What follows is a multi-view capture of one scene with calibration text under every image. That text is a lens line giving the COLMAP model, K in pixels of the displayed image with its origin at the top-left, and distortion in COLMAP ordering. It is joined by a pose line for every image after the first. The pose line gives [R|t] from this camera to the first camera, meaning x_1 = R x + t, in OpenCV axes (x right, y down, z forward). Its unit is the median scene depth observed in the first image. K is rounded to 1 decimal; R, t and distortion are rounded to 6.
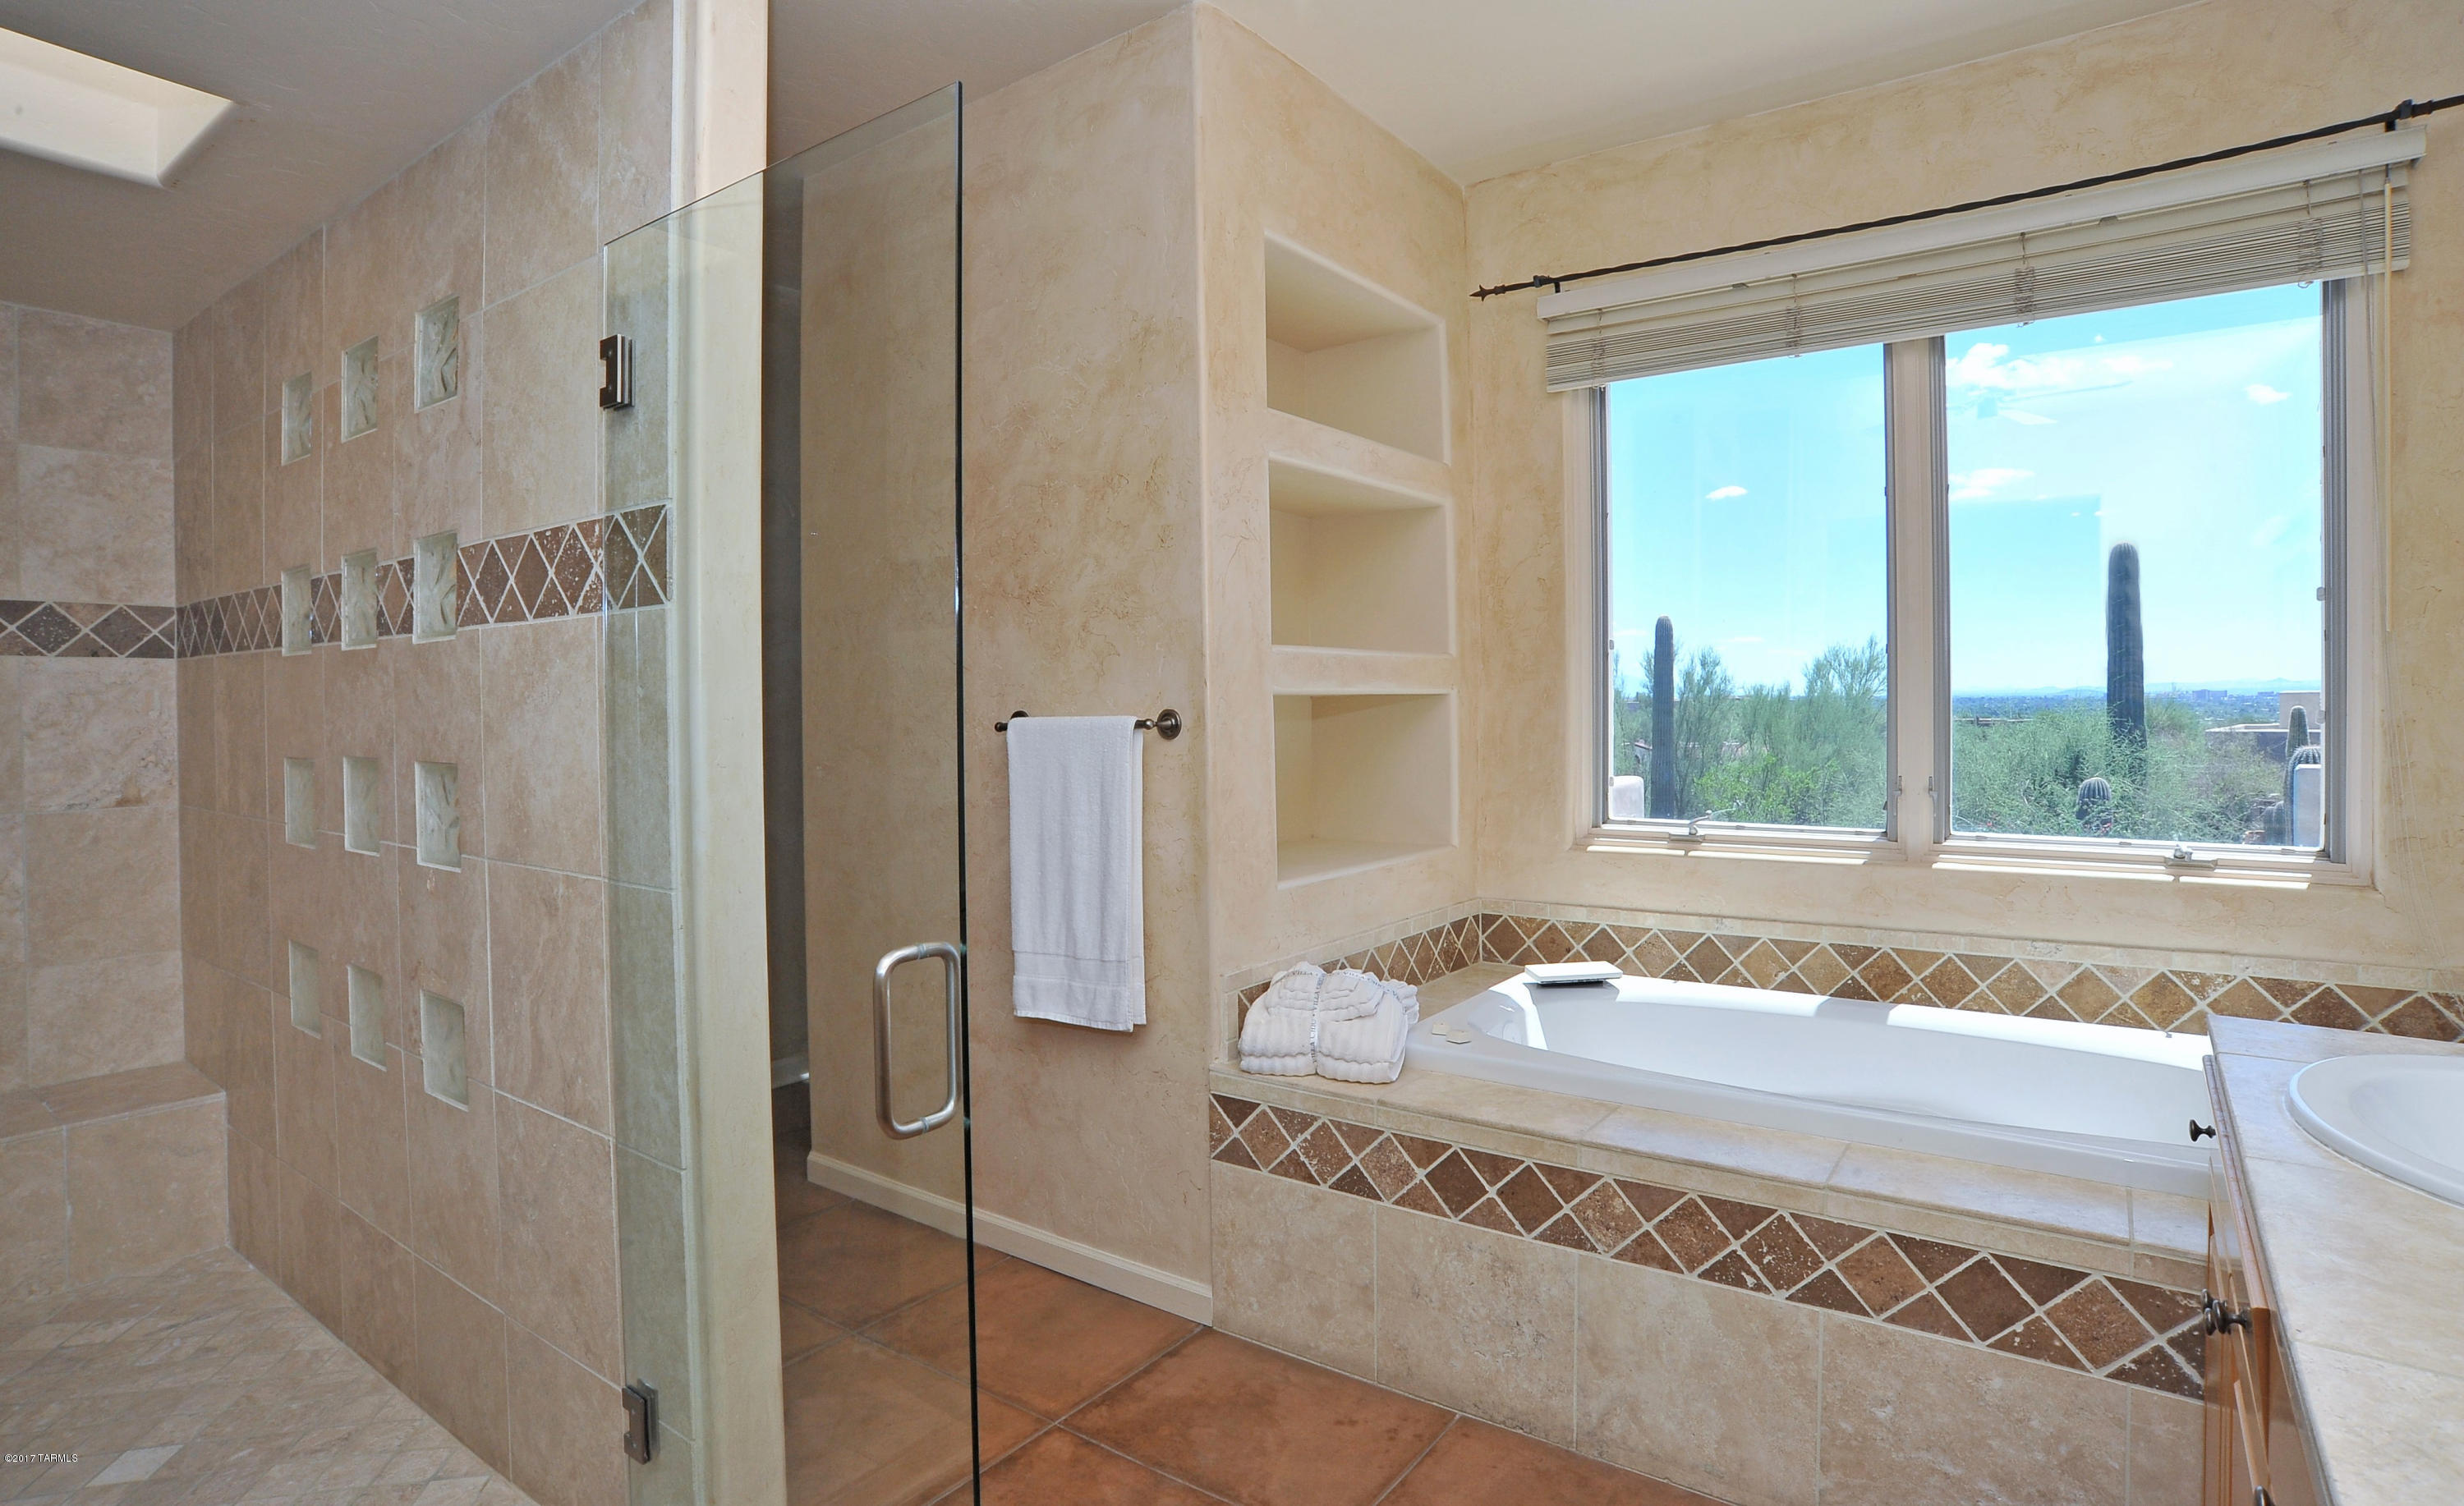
lens RADIAL K [[1245.0, 0, 1225.5], [0, 1245.0, 752.5], [0, 0, 1]] dist [-0.044613, 0.007048]
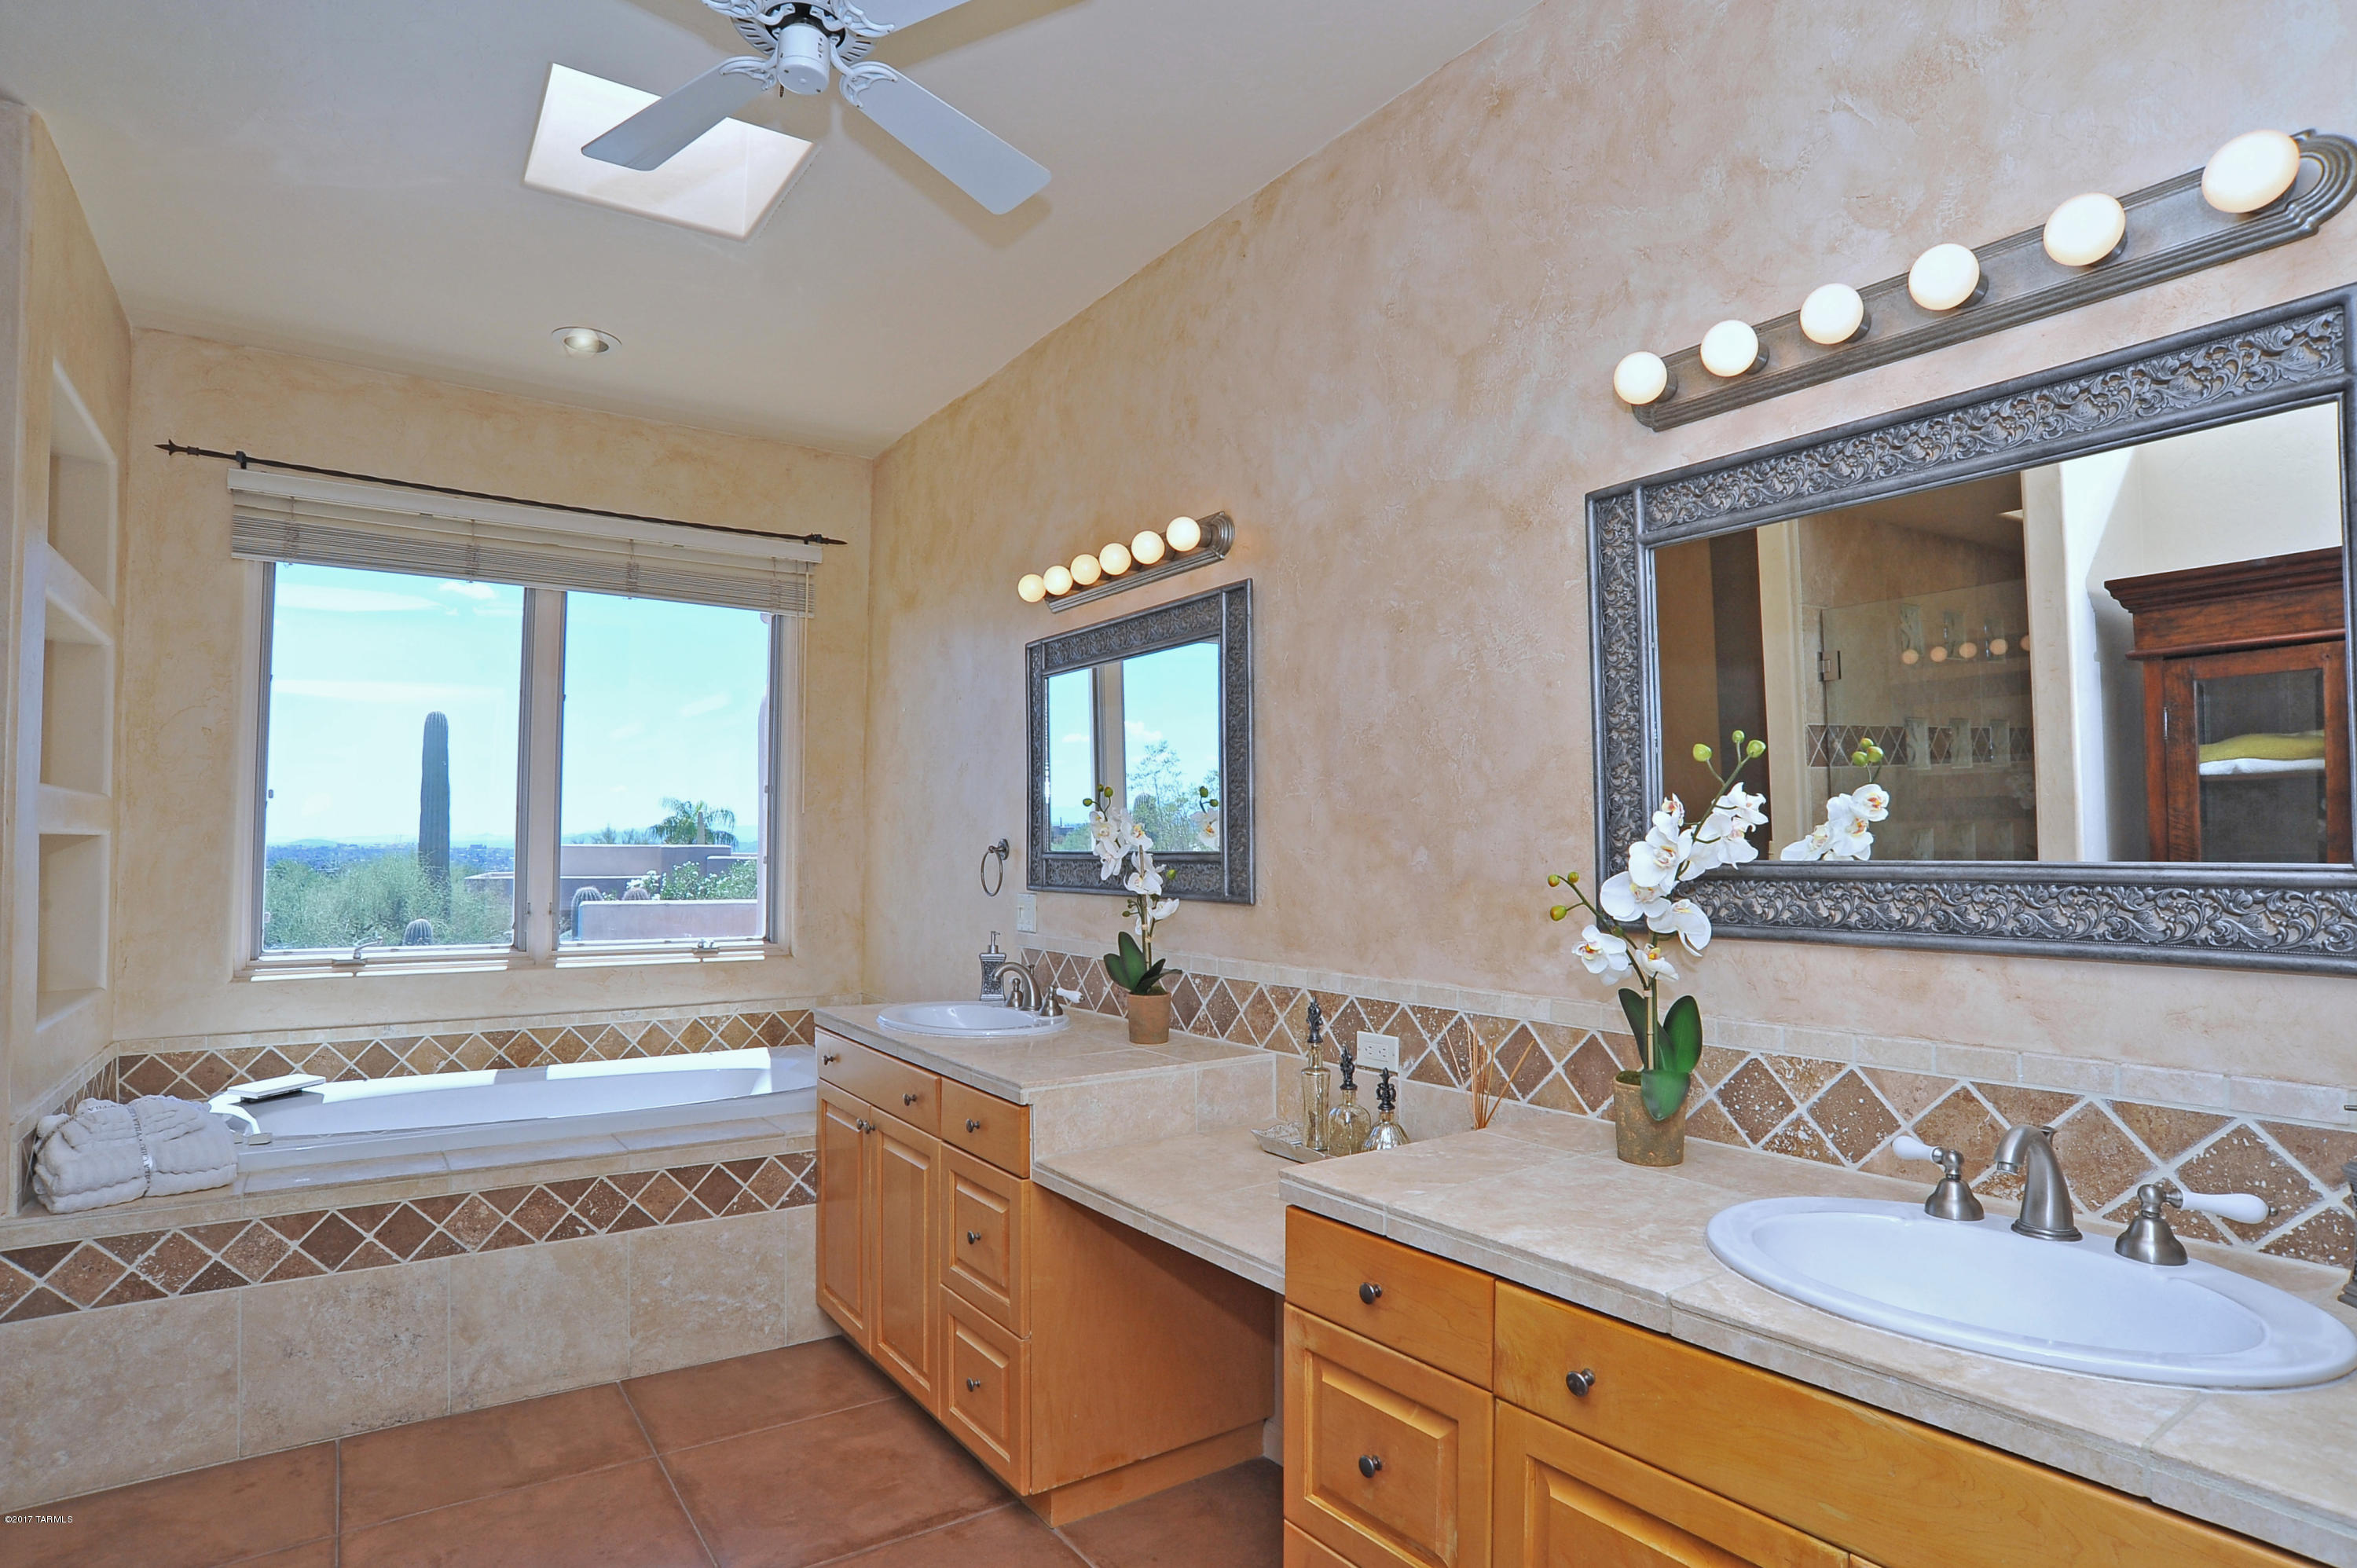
lens RADIAL K [[1273.2, 0, 1177.4], [0, 1273.2, 807.0], [0, 0, 1]] dist [-0.007092, 0.001489]
pose [[0.333023, 0.047286, 0.941732, -0.663781], [0.025660, 0.997917, -0.059181, 0.018849], [-0.942570, 0.043874, 0.331116, -0.185195]]
